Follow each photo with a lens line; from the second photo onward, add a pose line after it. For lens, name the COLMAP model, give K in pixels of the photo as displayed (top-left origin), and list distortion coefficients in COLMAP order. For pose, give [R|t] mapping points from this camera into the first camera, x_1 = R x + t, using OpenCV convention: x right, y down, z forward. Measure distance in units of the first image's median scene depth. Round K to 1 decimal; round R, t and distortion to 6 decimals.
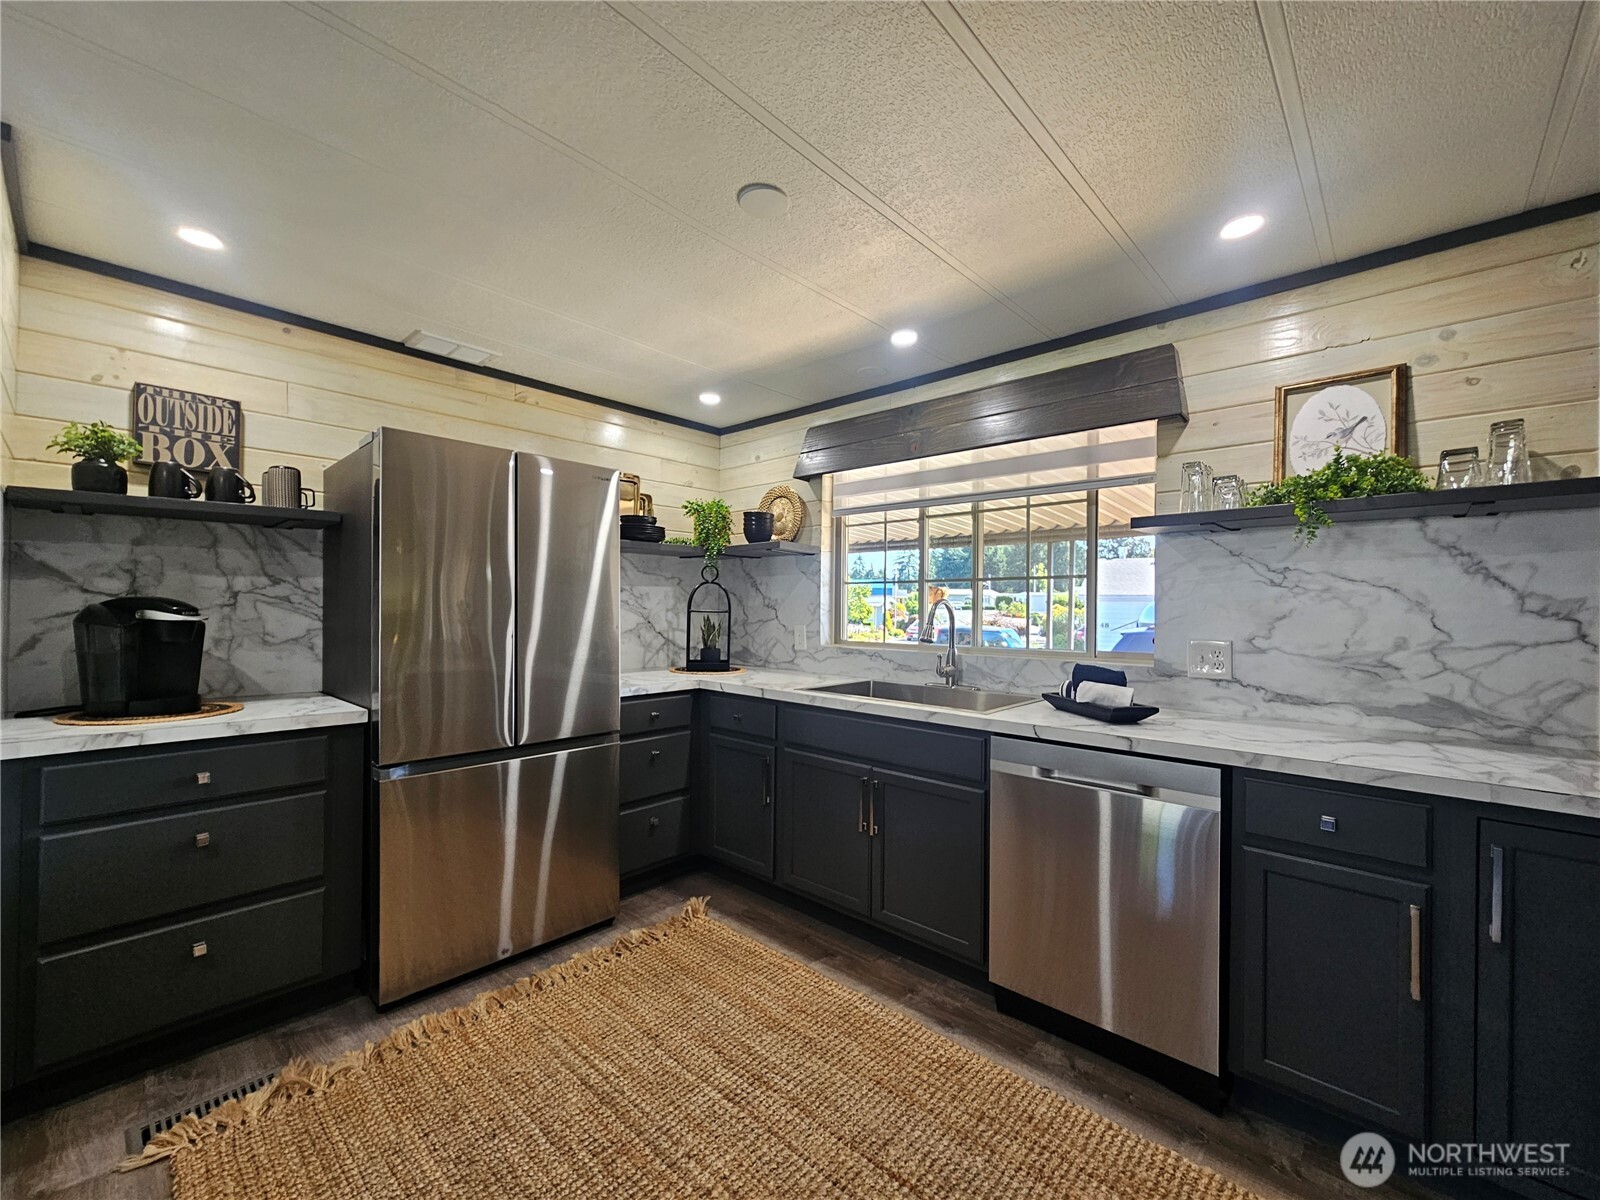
lens RADIAL K [[661.3, 0, 803.2], [0, 661.3, 607.4], [0, 0, 1]] dist [0.000786, 0.000491]
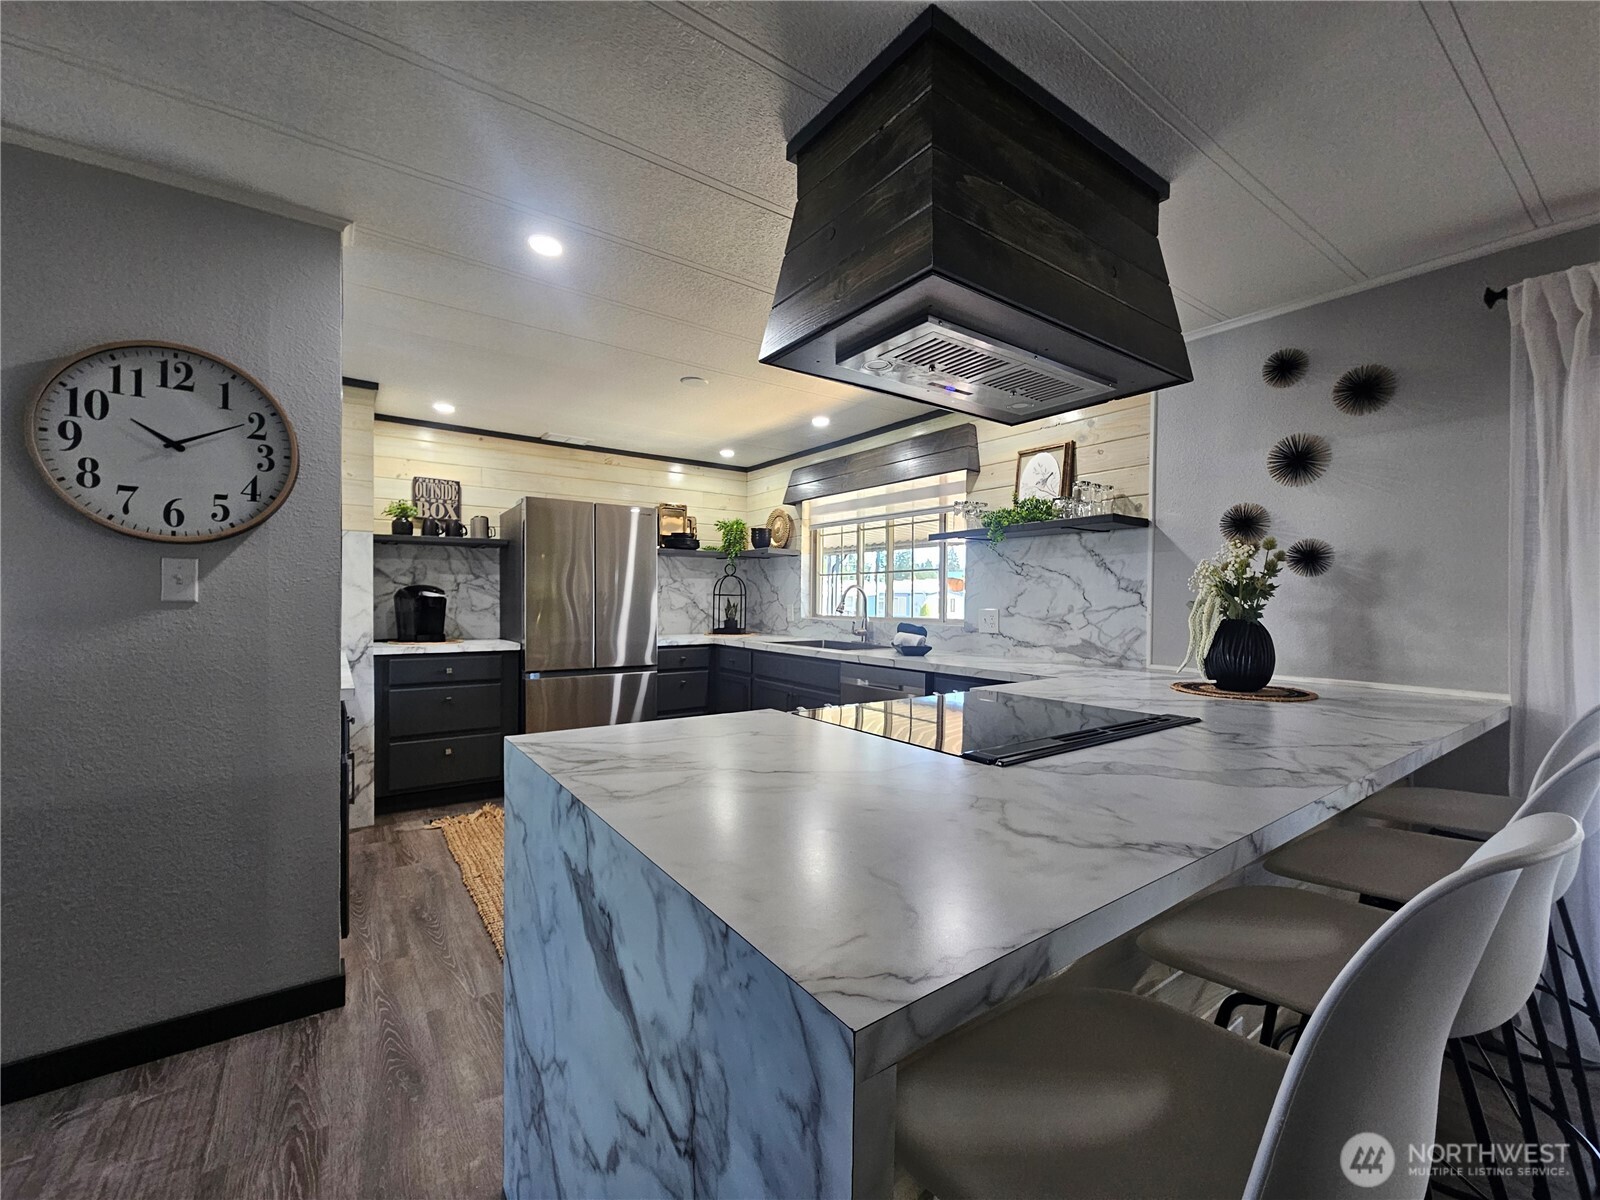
lens RADIAL K [[659.1, 0, 798.2], [0, 659.1, 611.1], [0, 0, 1]] dist [0.000224, 0.000693]
pose [[0.978062, 0.002330, -0.208302, 0.490467], [0.001050, 0.999870, 0.016117, 0.028196], [0.208313, -0.015982, 0.977932, -0.649361]]
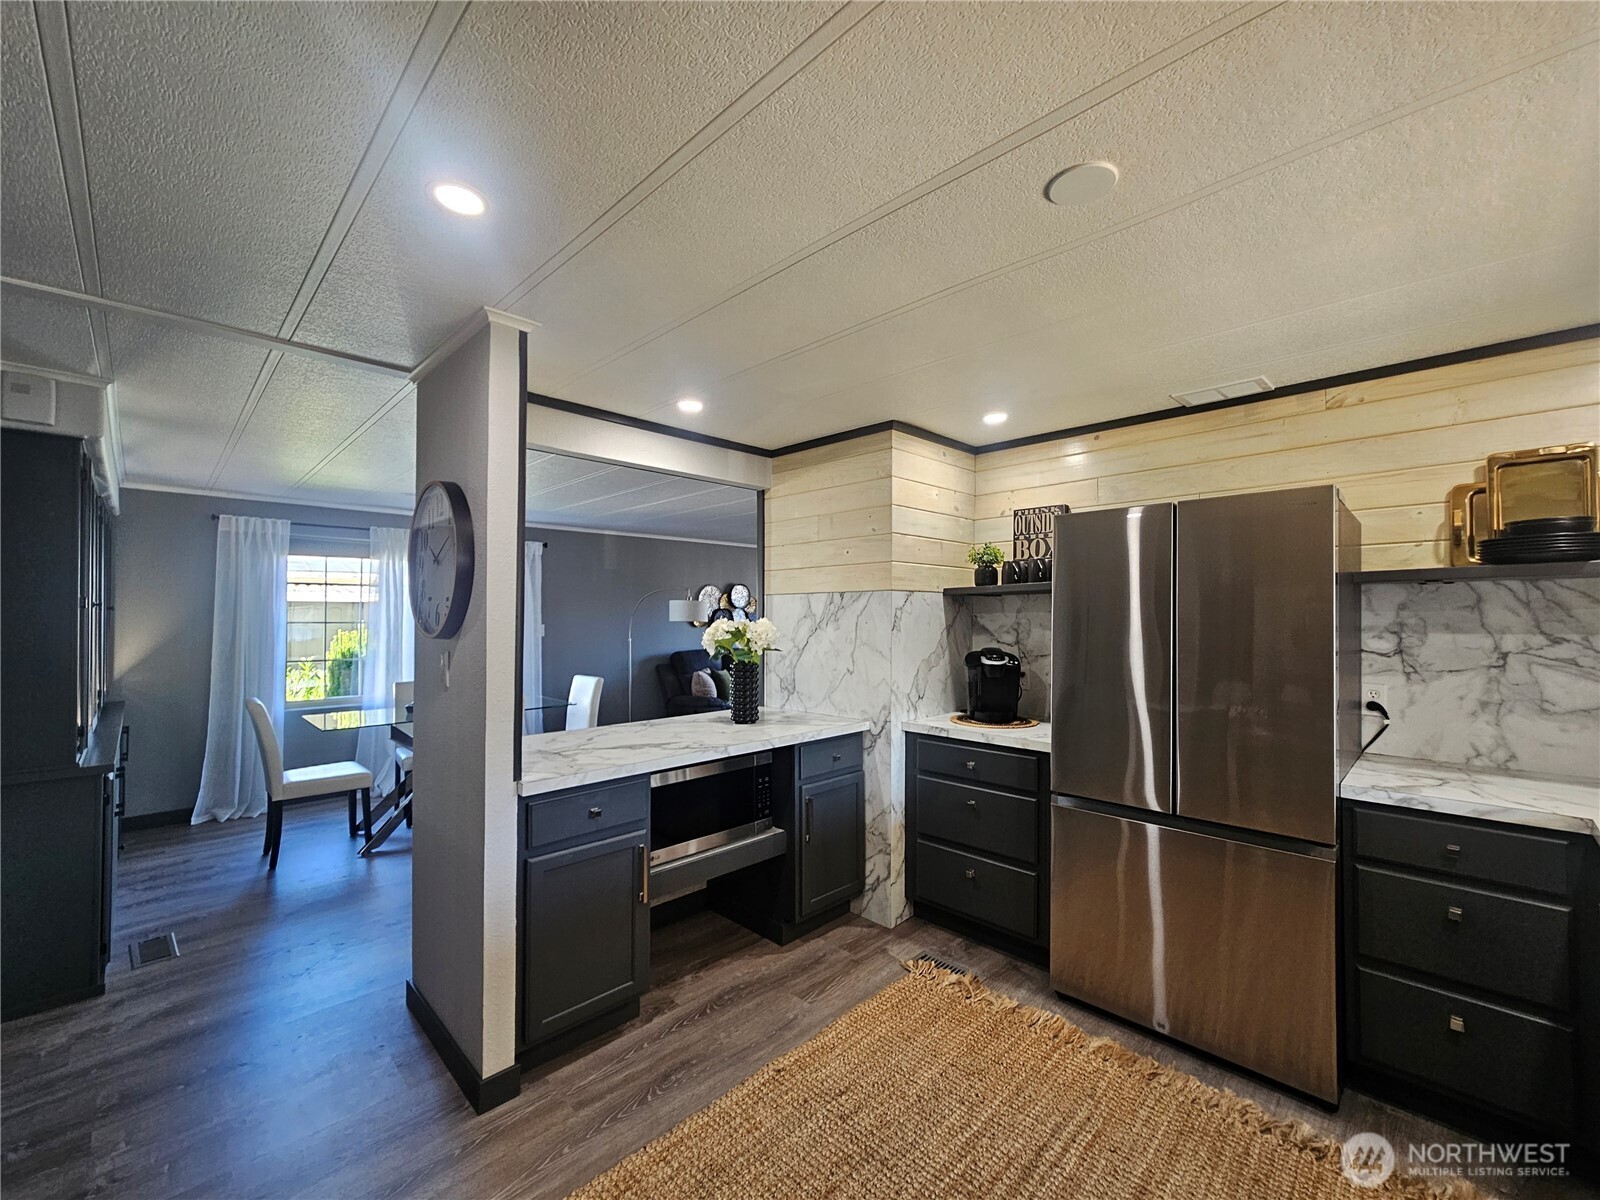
lens RADIAL K [[659.1, 0, 798.2], [0, 659.1, 611.1], [0, 0, 1]] dist [0.000224, 0.000693]
pose [[-0.048100, -0.021009, -0.998622, 0.553761], [-0.001501, 0.999779, -0.020961, -0.061834], [0.998841, 0.000491, -0.048121, 0.529765]]
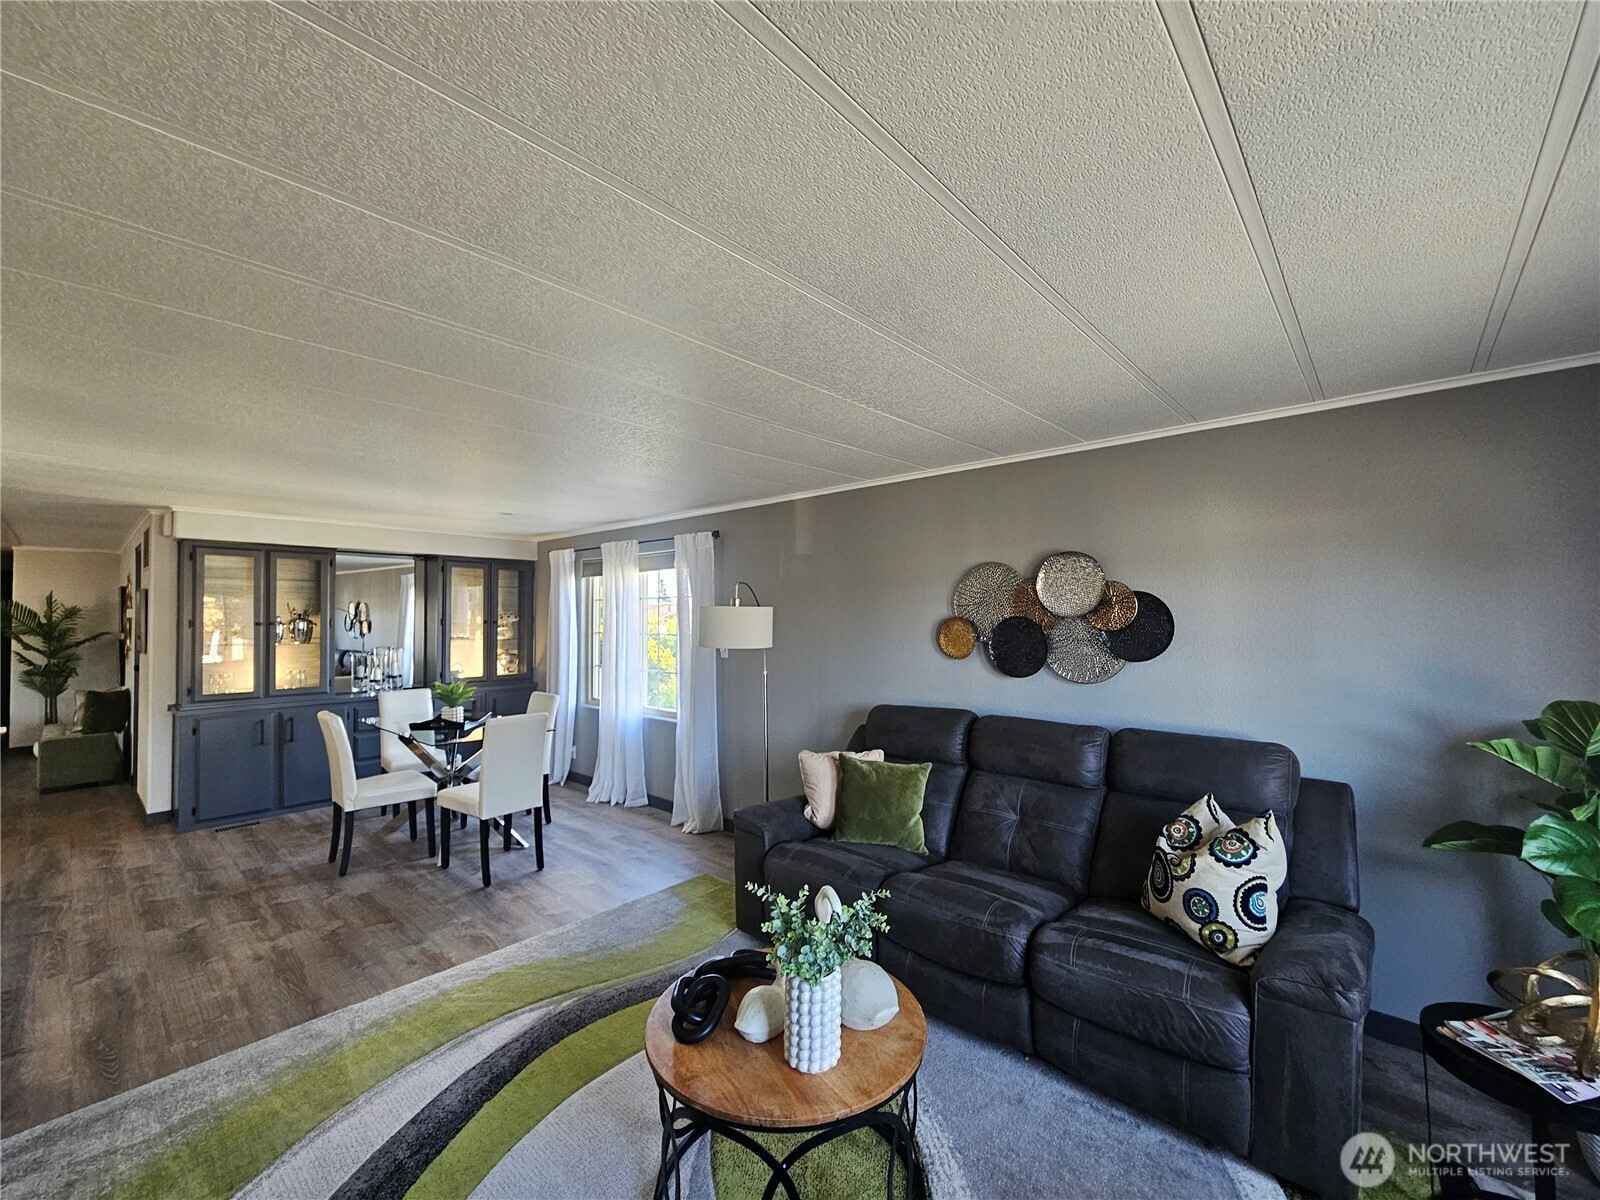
lens RADIAL K [[659.1, 0, 798.2], [0, 659.1, 611.1], [0, 0, 1]] dist [0.000224, 0.000693]
pose [[-0.999877, -0.013403, -0.008100, -2.458532], [-0.013304, 0.999837, -0.012239, -0.136602], [0.008263, -0.012130, -0.999892, 1.399843]]
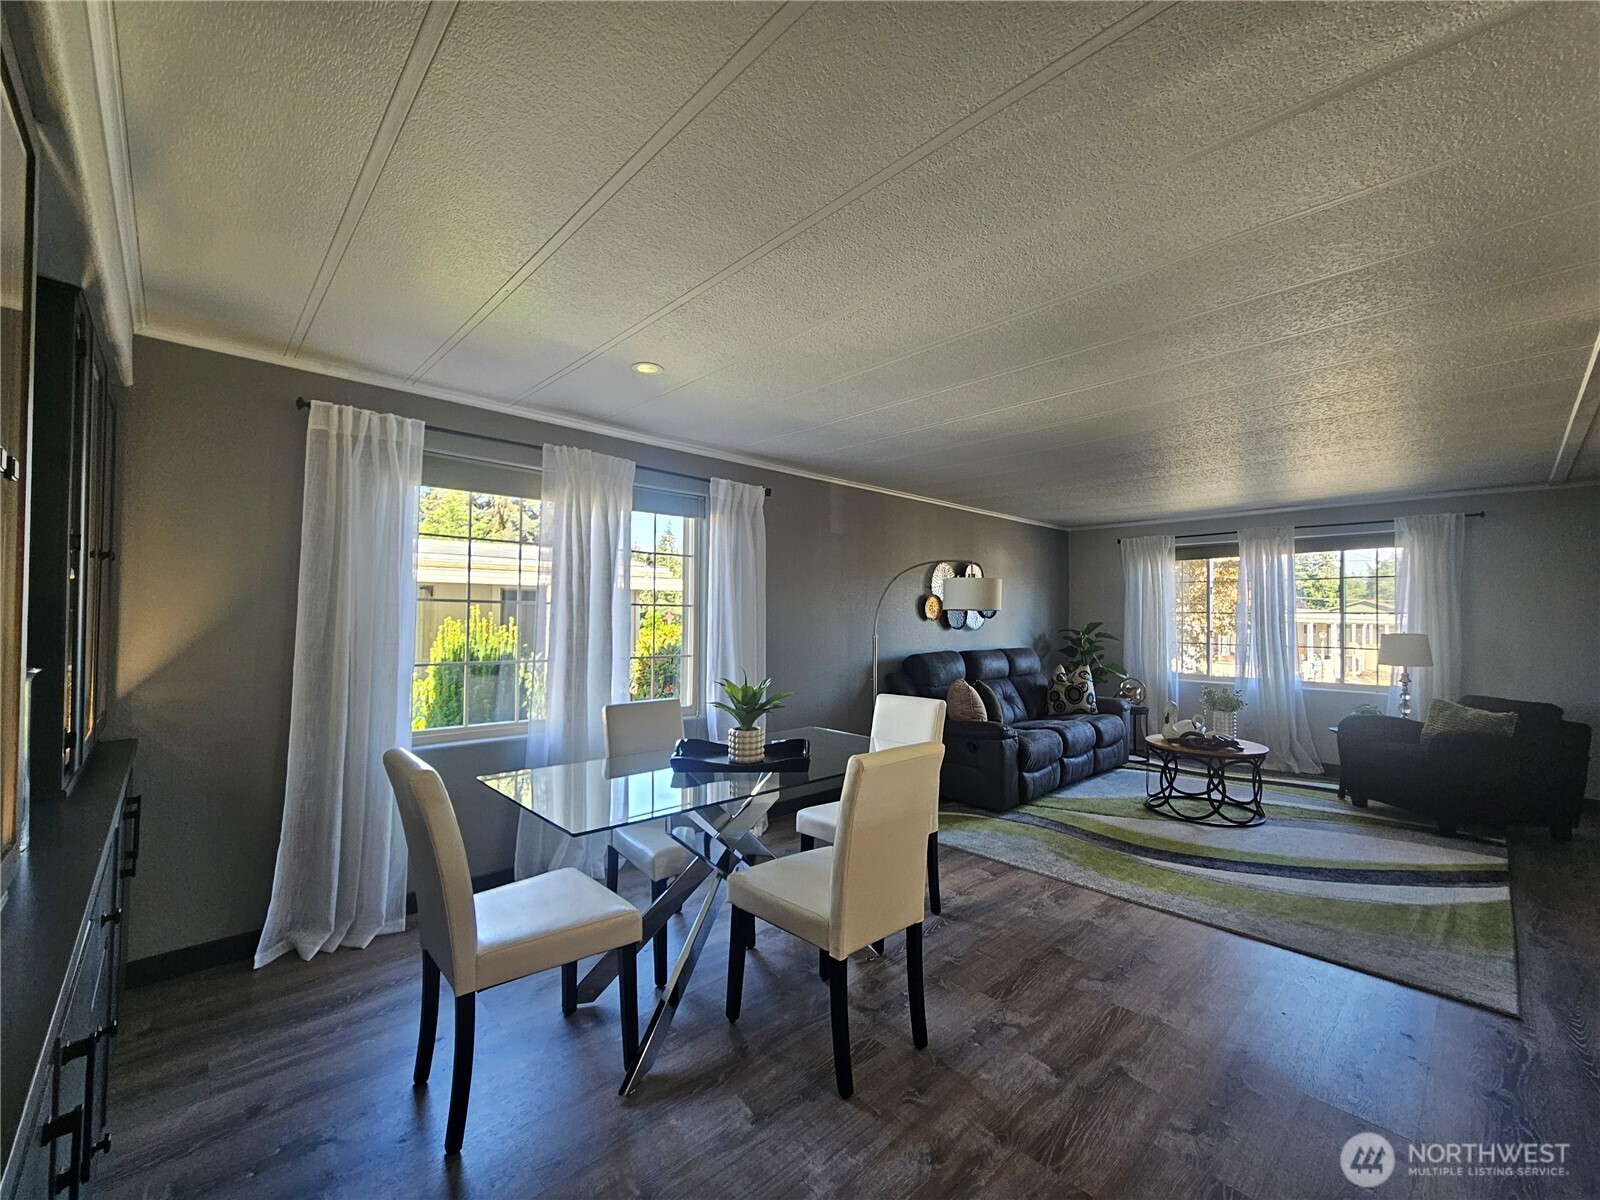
lens RADIAL K [[653.8, 0, 800.3], [0, 653.8, 608.4], [0, 0, 1]] dist [-0.000401, 0.000347]
pose [[-0.075368, -0.027032, -0.996789, -0.365608], [-0.013138, 0.999573, -0.026114, -0.023506], [0.997069, 0.011127, -0.075691, -0.451455]]
